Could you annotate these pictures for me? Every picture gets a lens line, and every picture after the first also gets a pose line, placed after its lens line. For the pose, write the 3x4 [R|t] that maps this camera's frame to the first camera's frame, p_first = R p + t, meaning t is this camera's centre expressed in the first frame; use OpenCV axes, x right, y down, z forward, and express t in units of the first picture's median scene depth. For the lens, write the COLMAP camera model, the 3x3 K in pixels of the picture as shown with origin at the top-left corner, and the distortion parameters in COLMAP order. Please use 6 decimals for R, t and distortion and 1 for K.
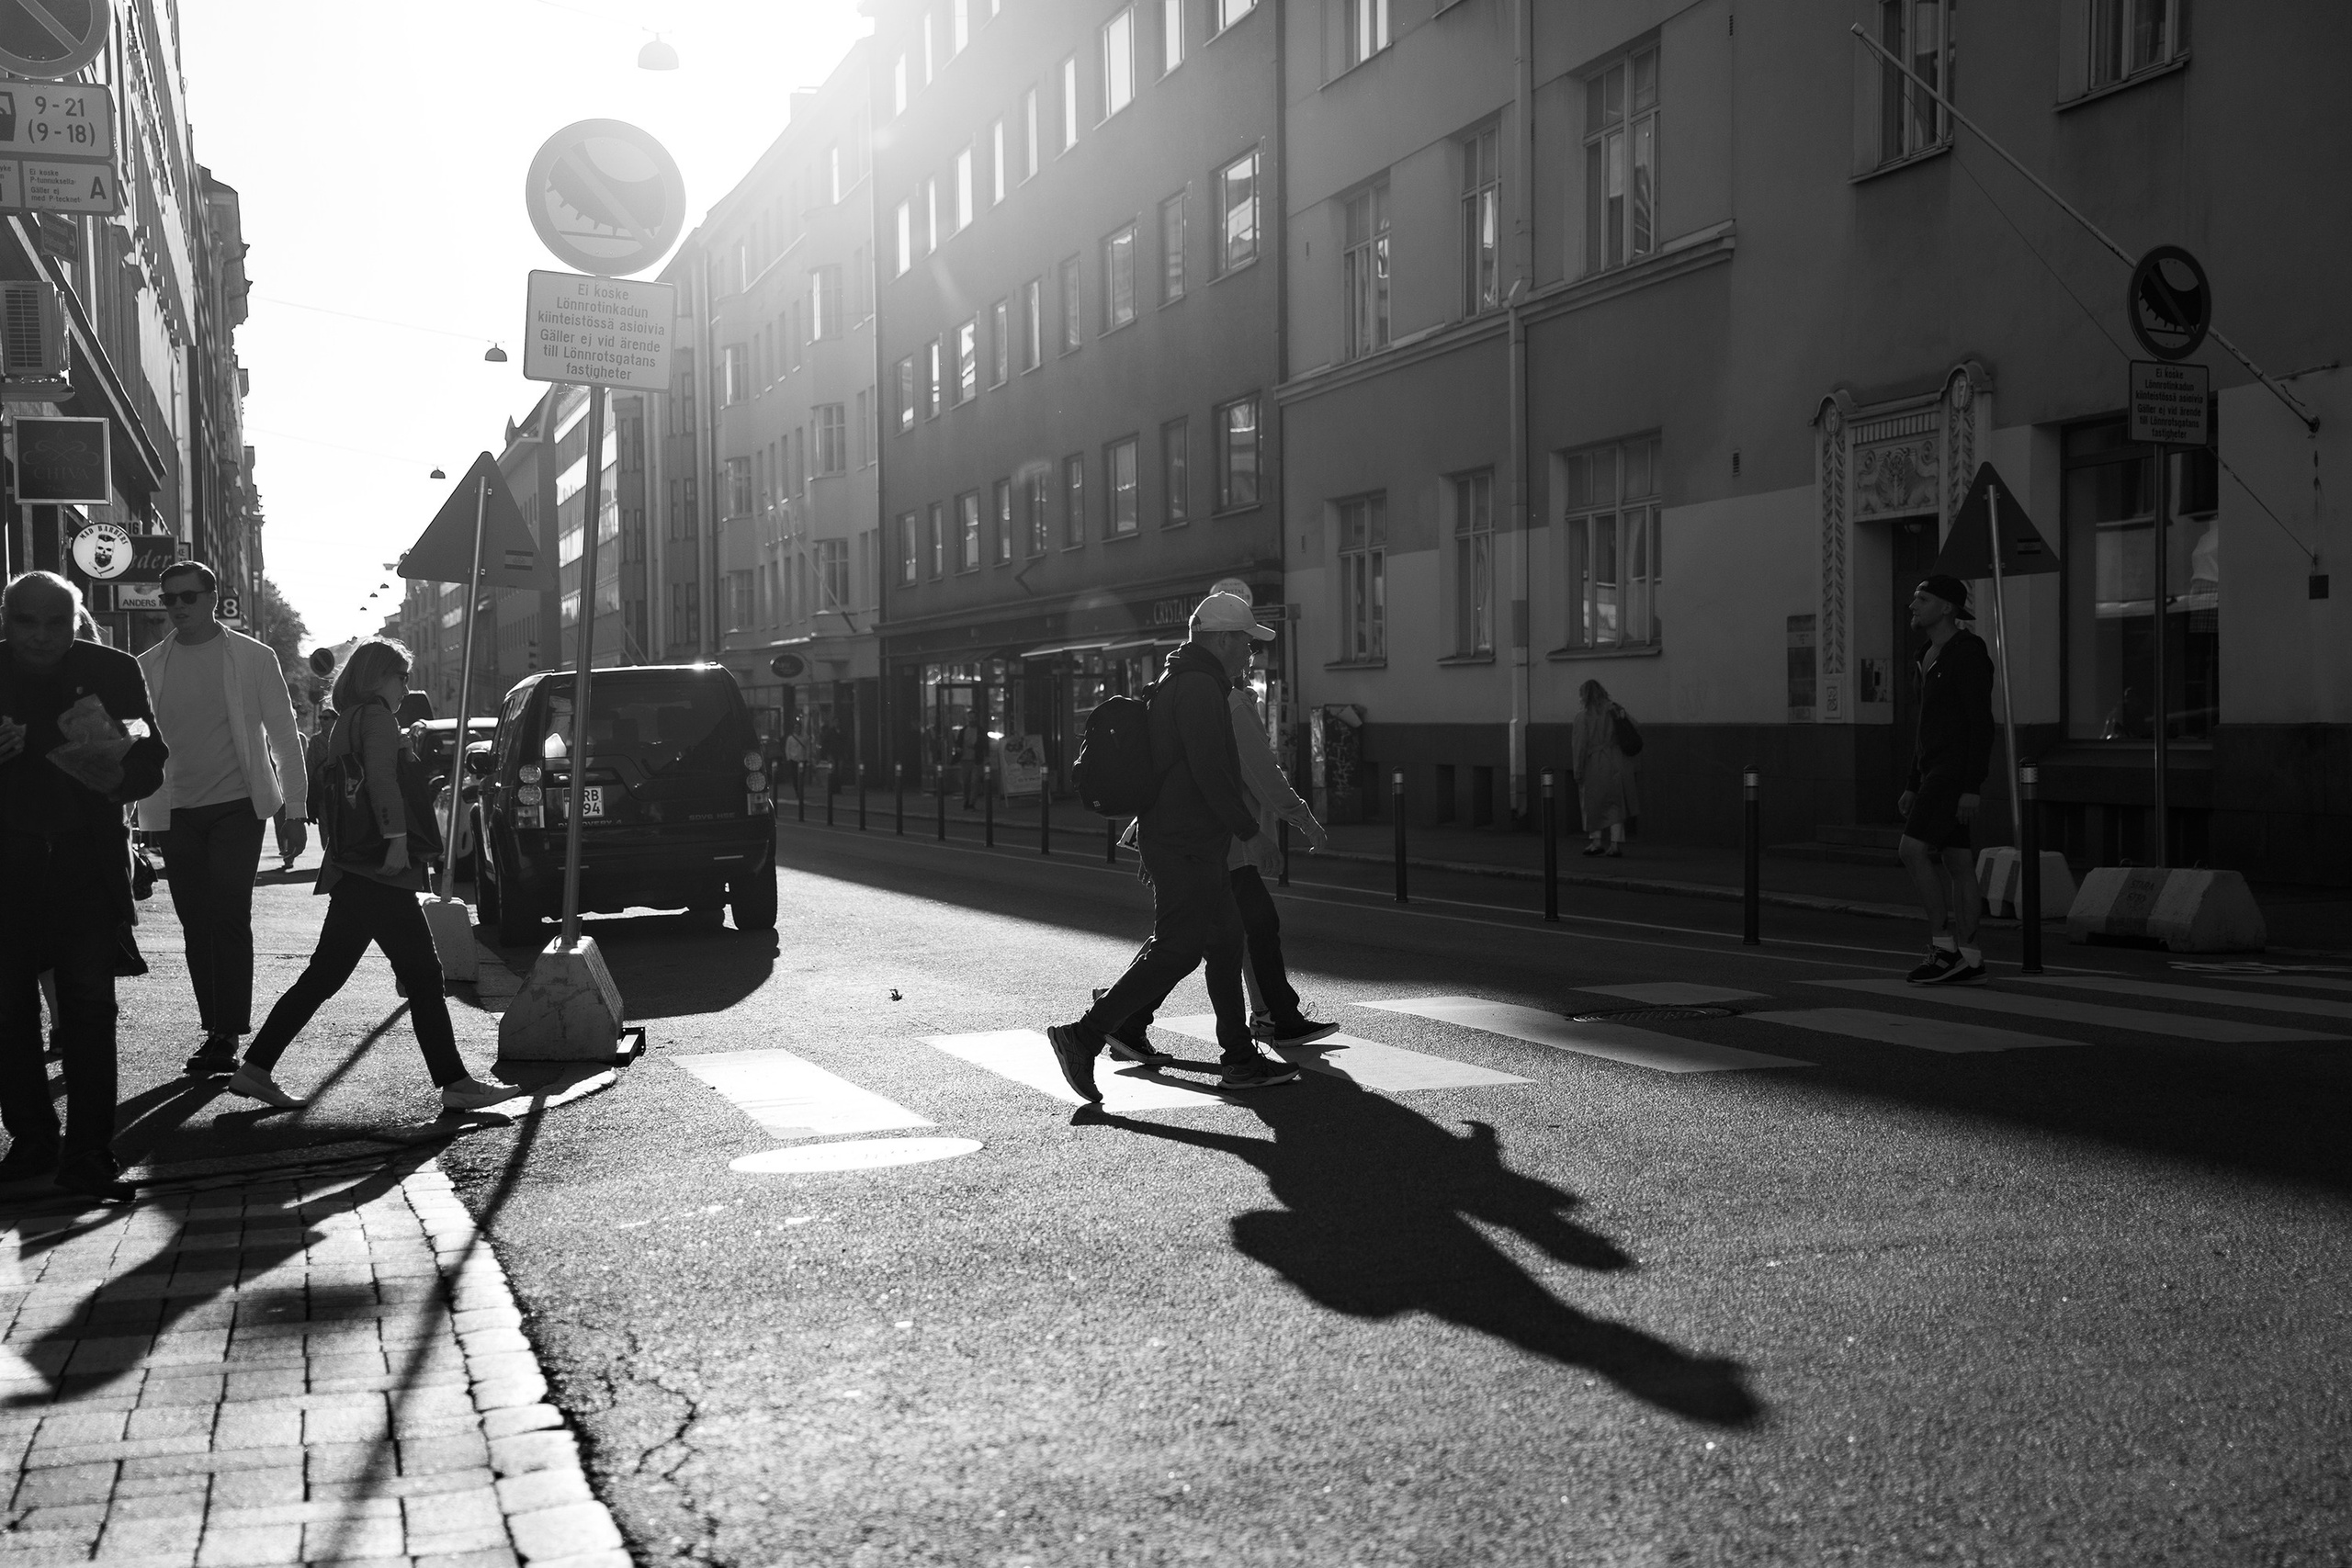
lens RADIAL K [[3305.4, 0, 1176.6], [0, 3305.4, 749.1], [0, 0, 1]] dist [0.245660, -0.004111]
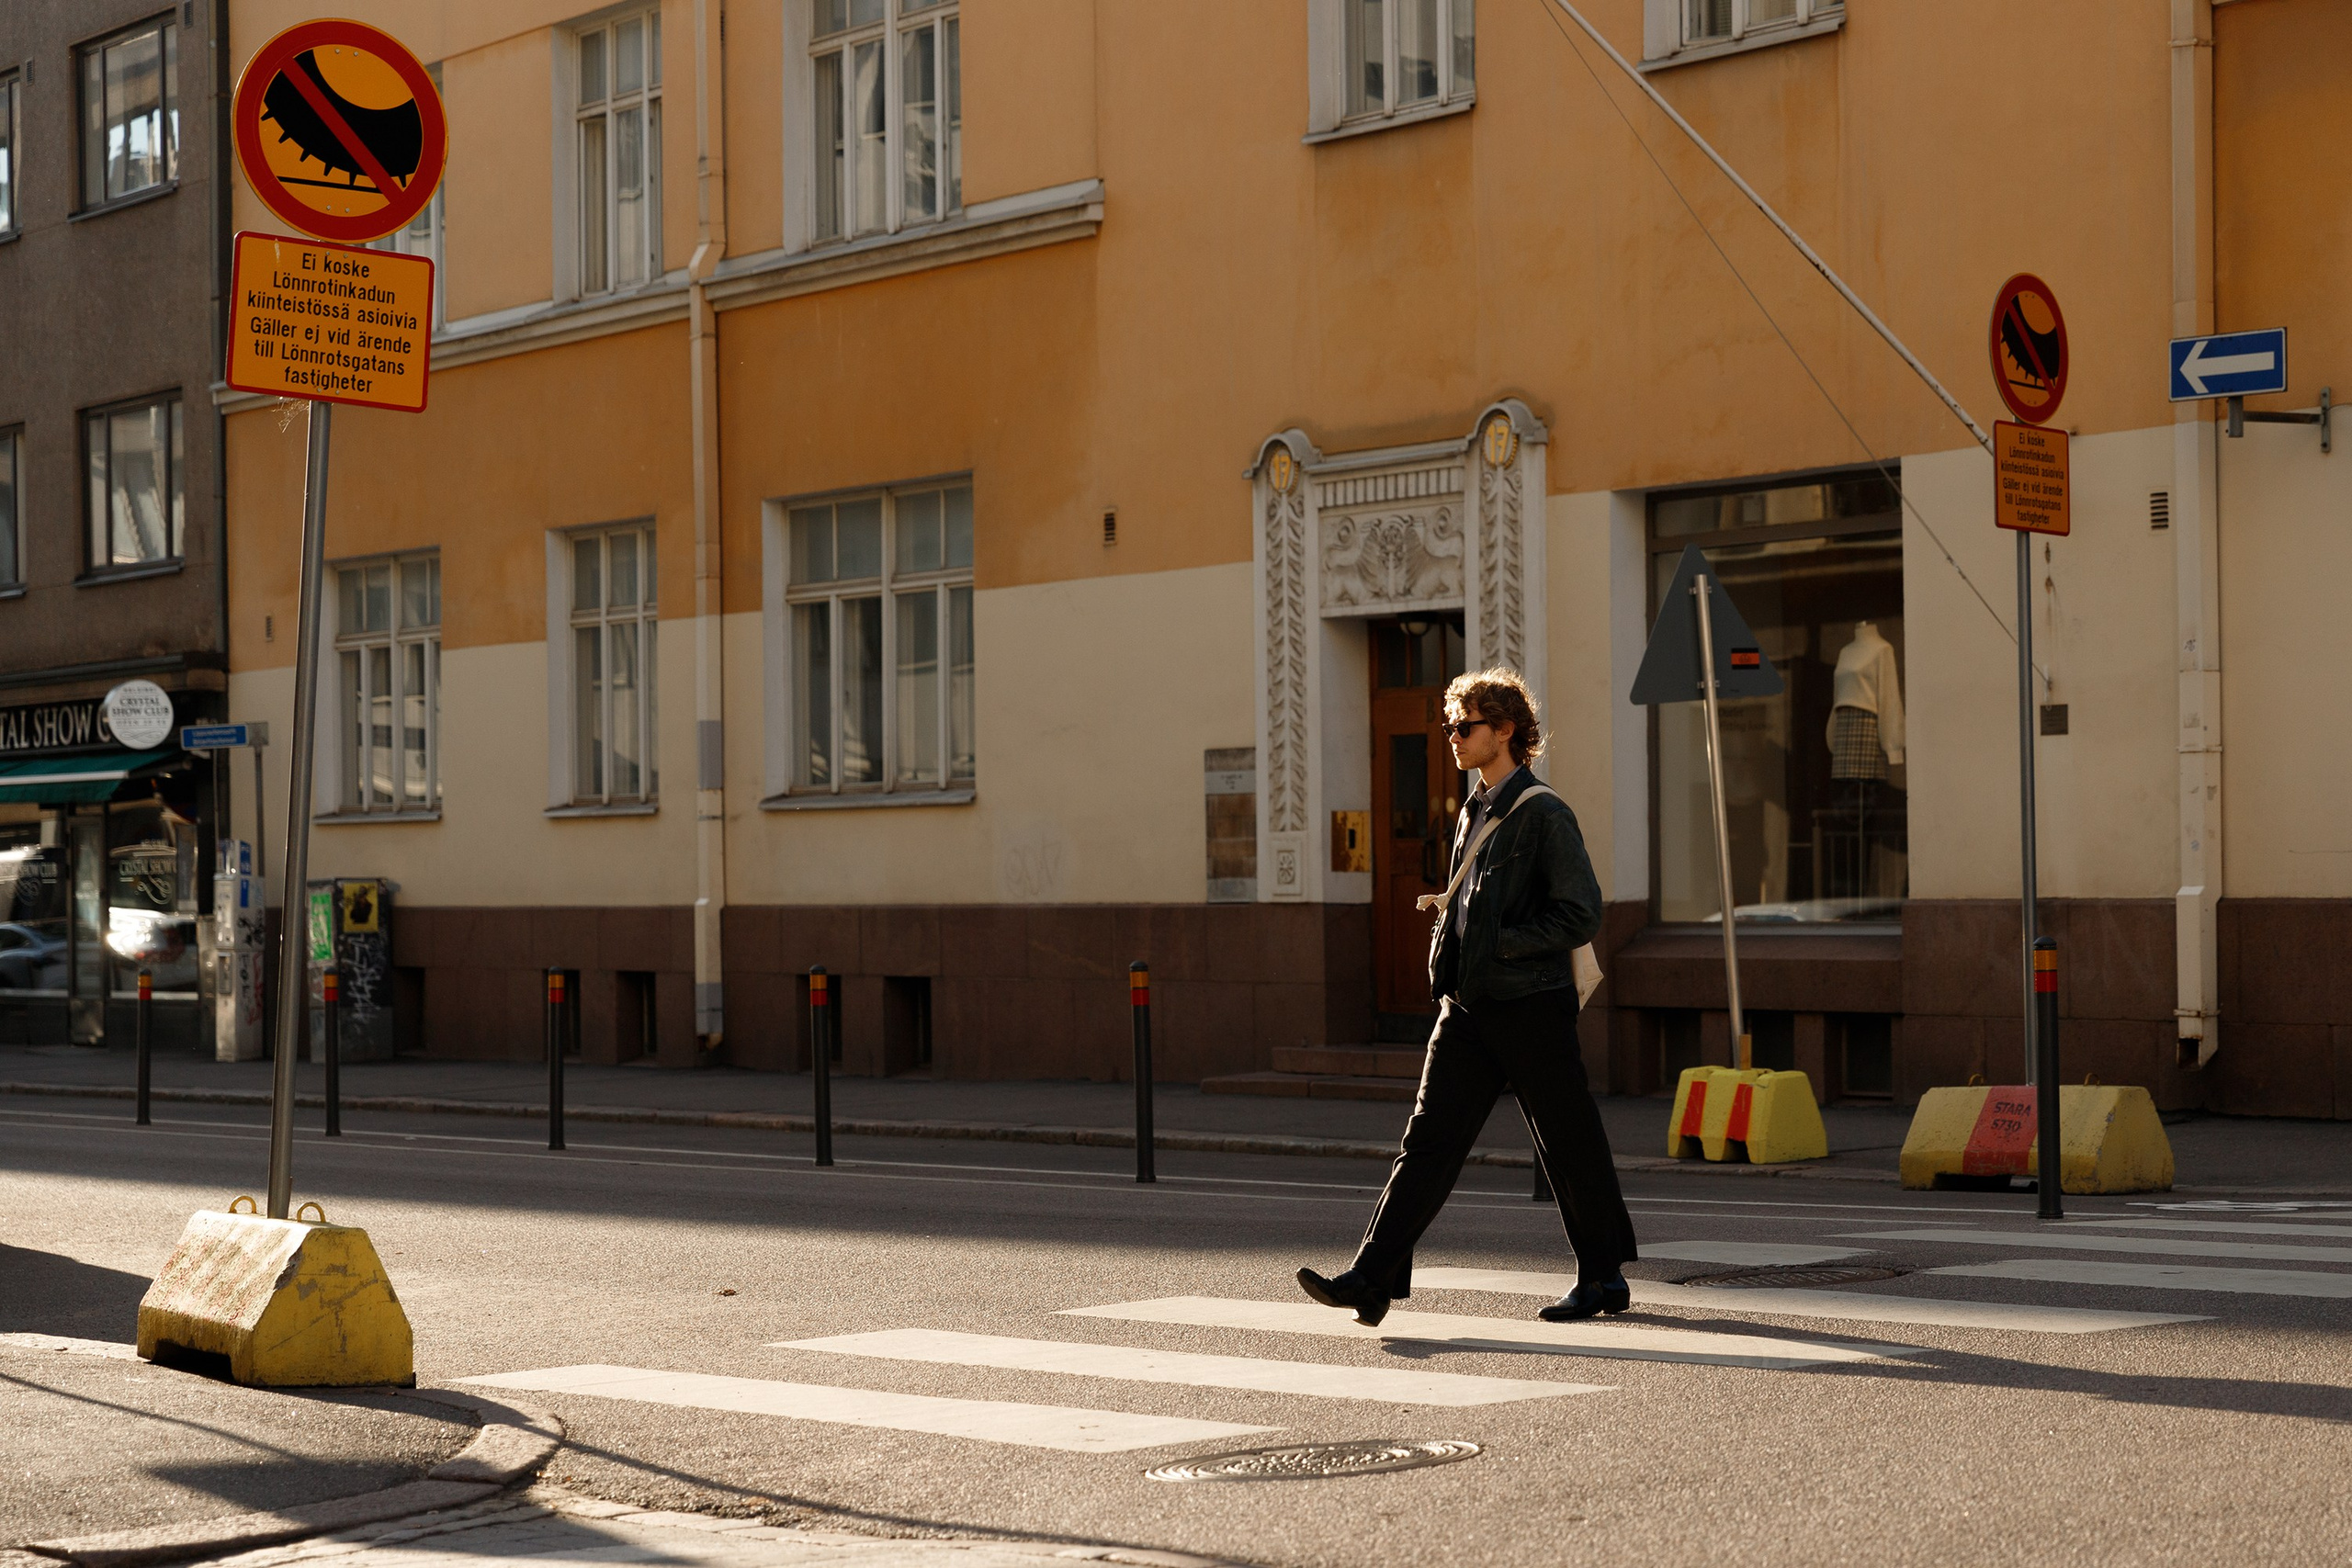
lens RADIAL K [[5352.4, 0, 1176.0], [0, 5352.4, 784.0], [0, 0, 1]] dist [0.021064, -0.211924]
pose [[0.939220, 0.005428, 0.343273, -0.214119], [0.005936, 0.999469, -0.032048, 0.003365], [-0.343264, 0.032138, 0.938689, -0.049204]]
